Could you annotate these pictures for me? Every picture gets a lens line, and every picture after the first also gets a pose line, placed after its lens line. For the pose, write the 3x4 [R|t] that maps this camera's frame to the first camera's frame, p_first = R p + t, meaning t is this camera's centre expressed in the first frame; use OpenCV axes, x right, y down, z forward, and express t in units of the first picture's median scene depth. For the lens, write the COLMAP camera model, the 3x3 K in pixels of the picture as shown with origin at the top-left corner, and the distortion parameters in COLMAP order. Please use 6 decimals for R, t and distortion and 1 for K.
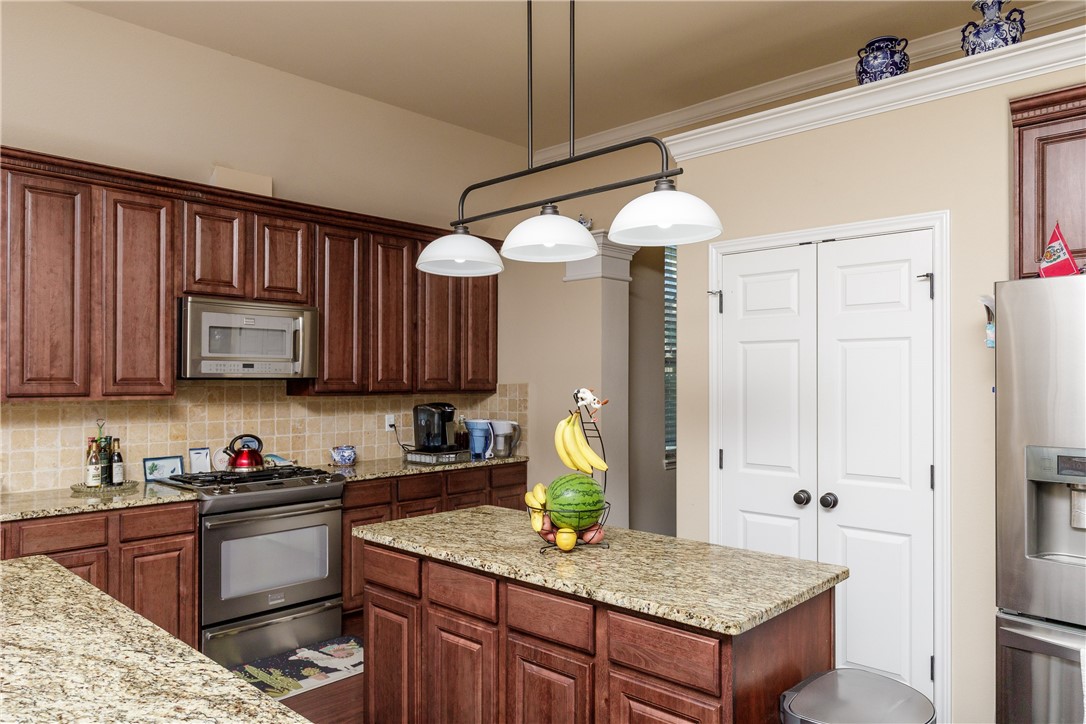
lens RADIAL K [[733.8, 0, 542.6], [0, 733.8, 377.6], [0, 0, 1]] dist [0.007381, -0.001543]
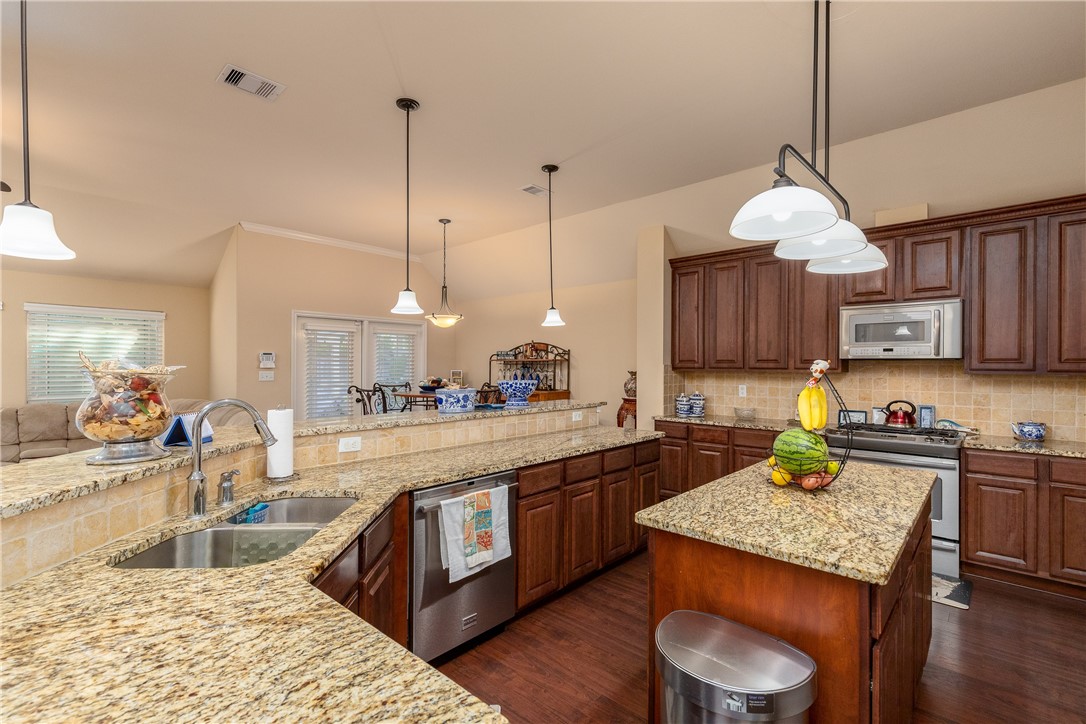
lens RADIAL K [[490.5, 0, 545.5], [0, 490.5, 368.2], [0, 0, 1]] dist [0.001421, 0.000095]
pose [[0.008677, 0.001738, -0.999961, 0.505004], [-0.004075, 0.999990, 0.001703, 0.019093], [0.999954, 0.004060, 0.008684, 0.335475]]
